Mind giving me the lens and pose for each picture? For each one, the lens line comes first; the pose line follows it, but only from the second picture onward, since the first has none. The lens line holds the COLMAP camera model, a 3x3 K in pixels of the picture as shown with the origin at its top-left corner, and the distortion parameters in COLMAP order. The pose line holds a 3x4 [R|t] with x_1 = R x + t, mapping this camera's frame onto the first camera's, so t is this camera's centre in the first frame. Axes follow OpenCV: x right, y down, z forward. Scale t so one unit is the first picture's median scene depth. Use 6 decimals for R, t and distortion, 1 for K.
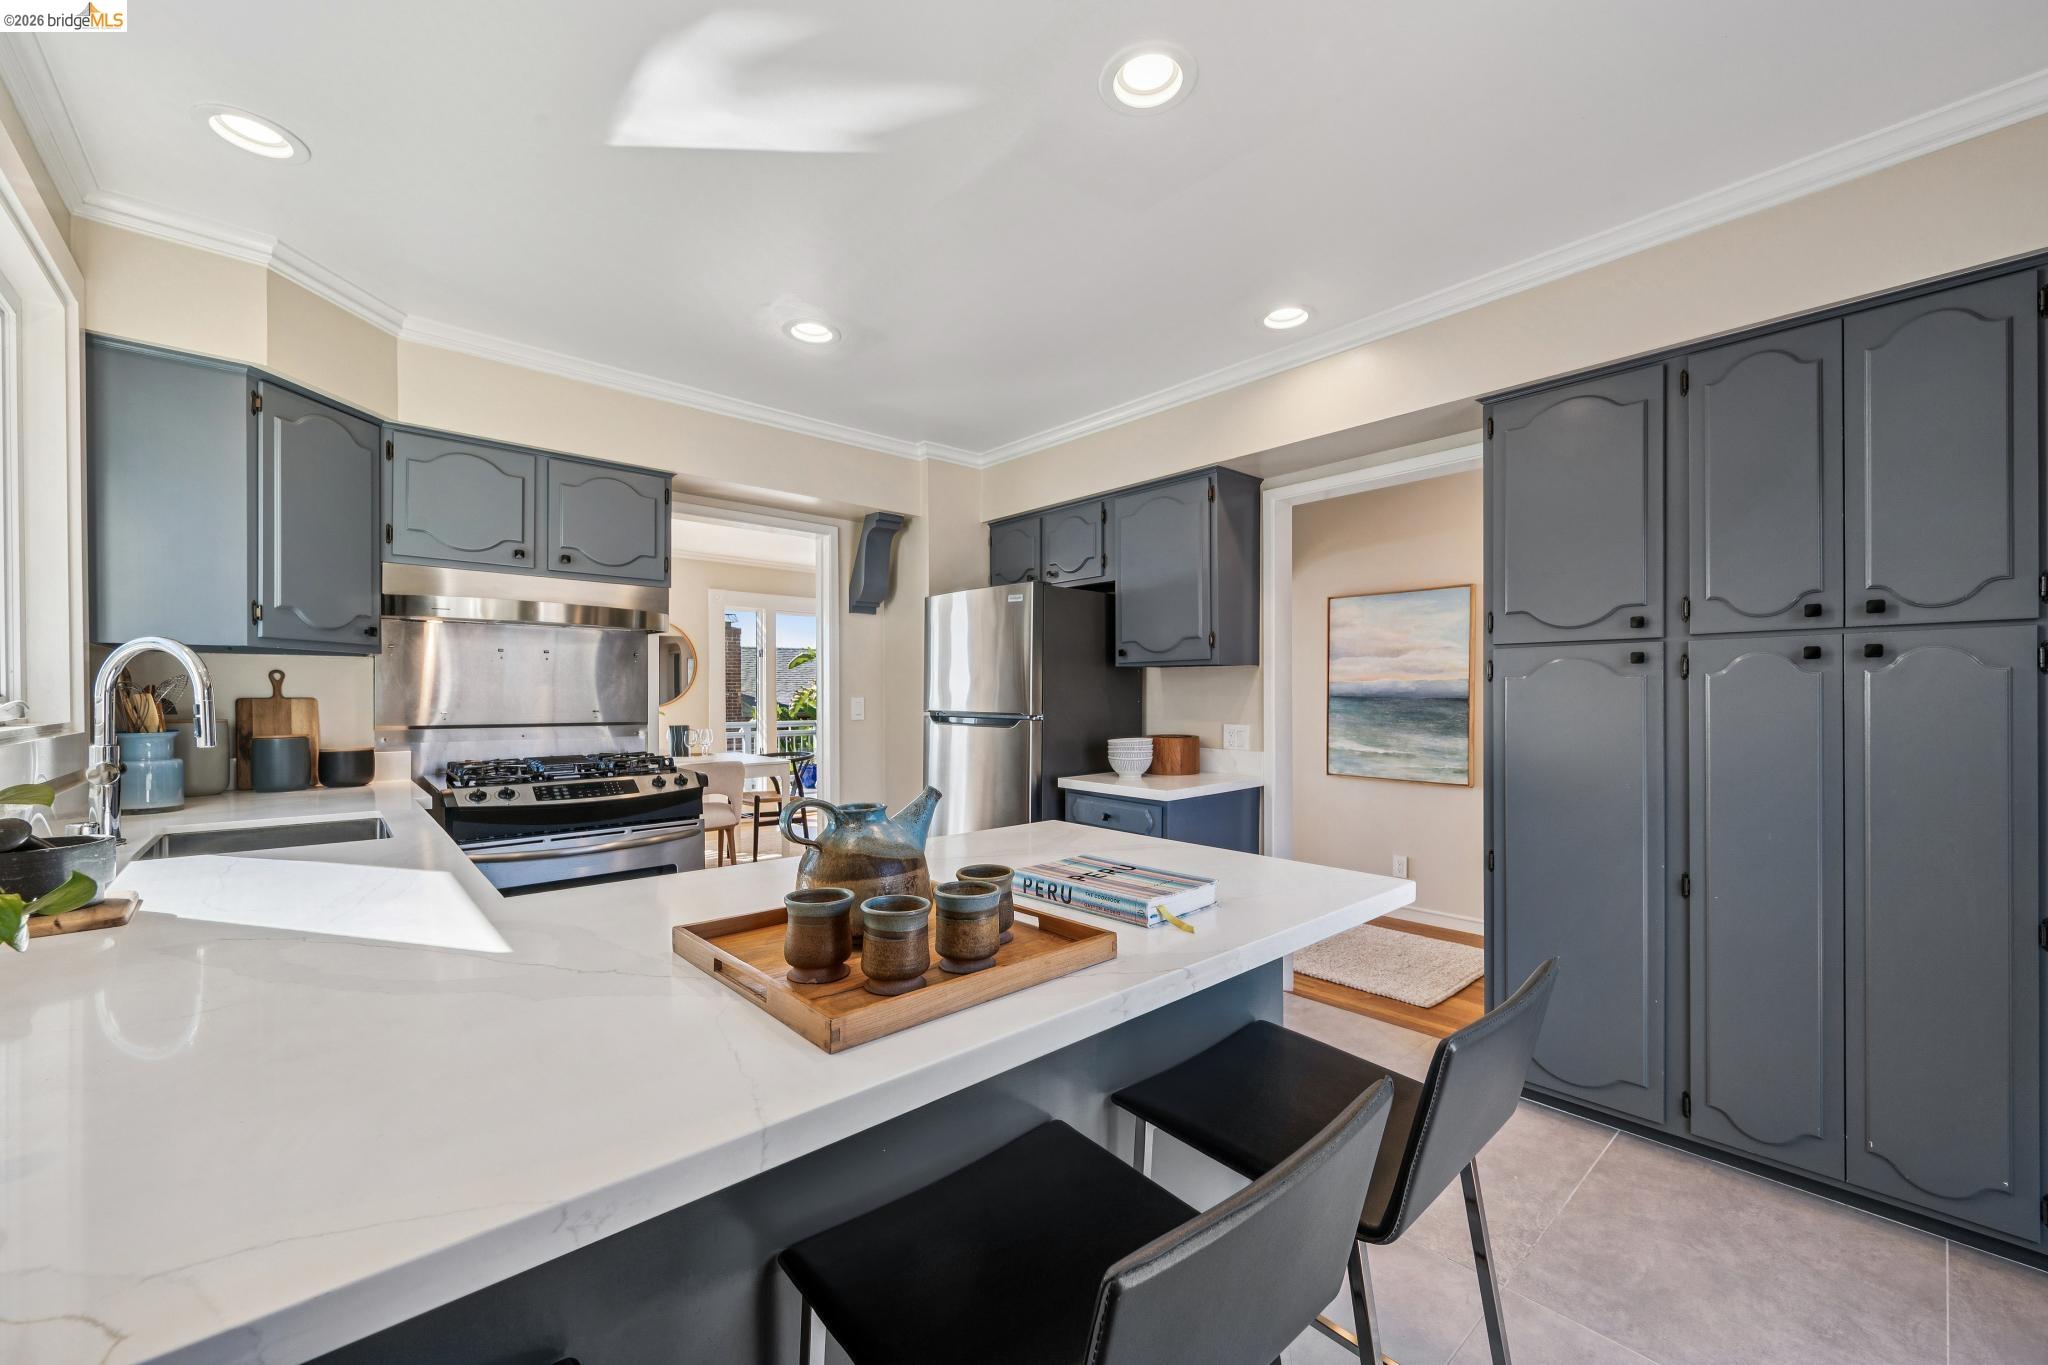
lens RADIAL K [[803.7, 0, 1023.1], [0, 803.7, 688.1], [0, 0, 1]] dist [-0.001750, 0.000433]
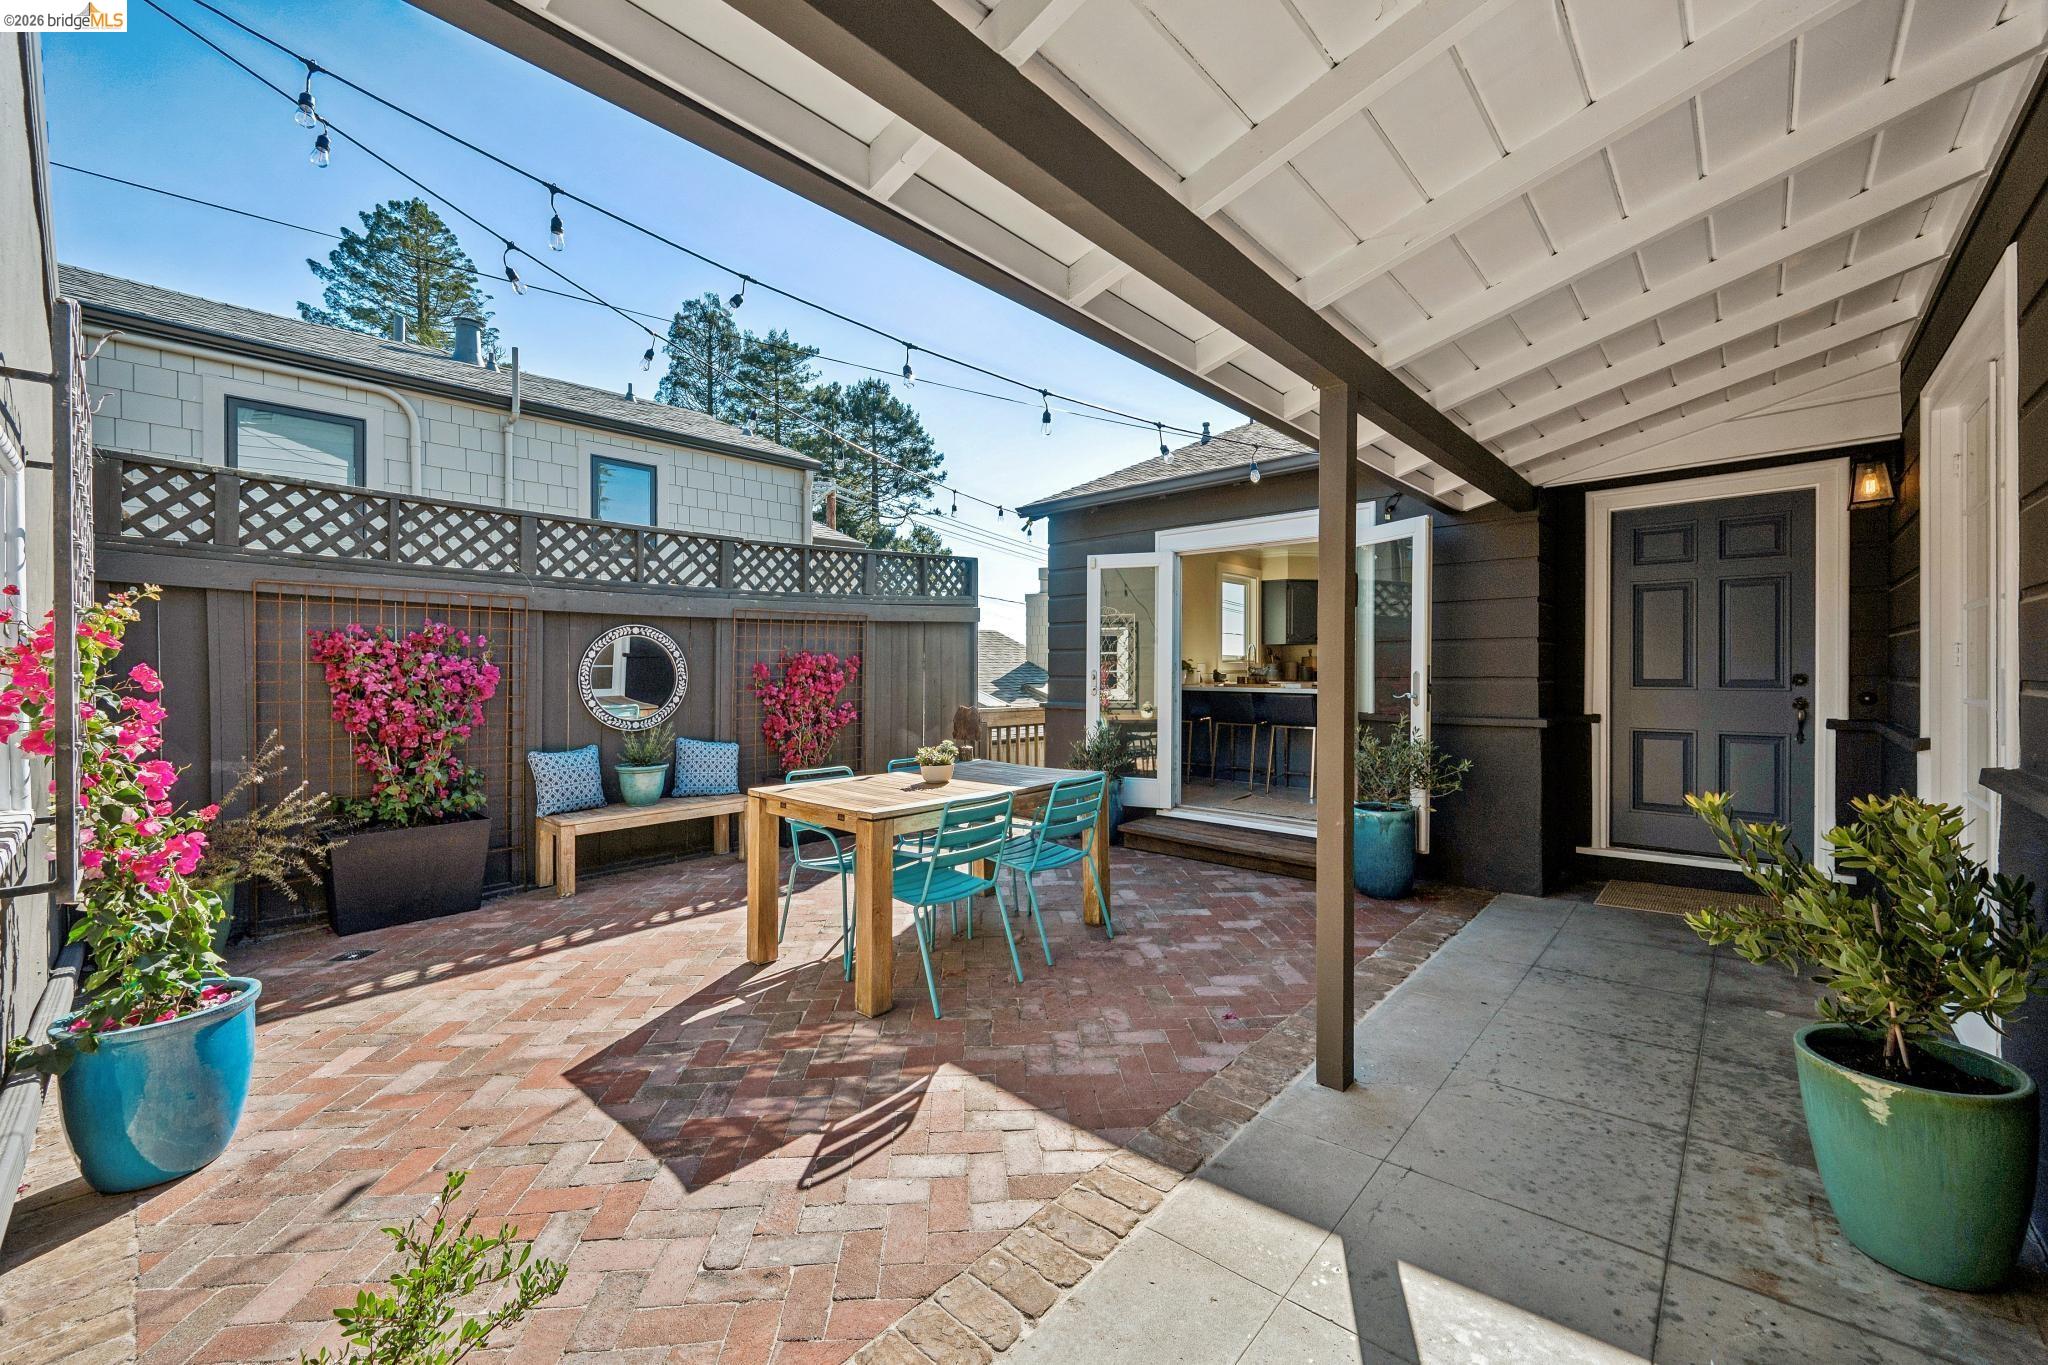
lens RADIAL K [[803.7, 0, 1011.6], [0, 803.7, 689.4], [0, 0, 1]] dist [-0.001750, 0.000433]
pose [[0.097160, 0.026443, -0.994917, 2.457559], [0.005584, 0.999617, 0.027114, 0.049708], [0.995253, -0.008190, 0.096975, -0.681344]]
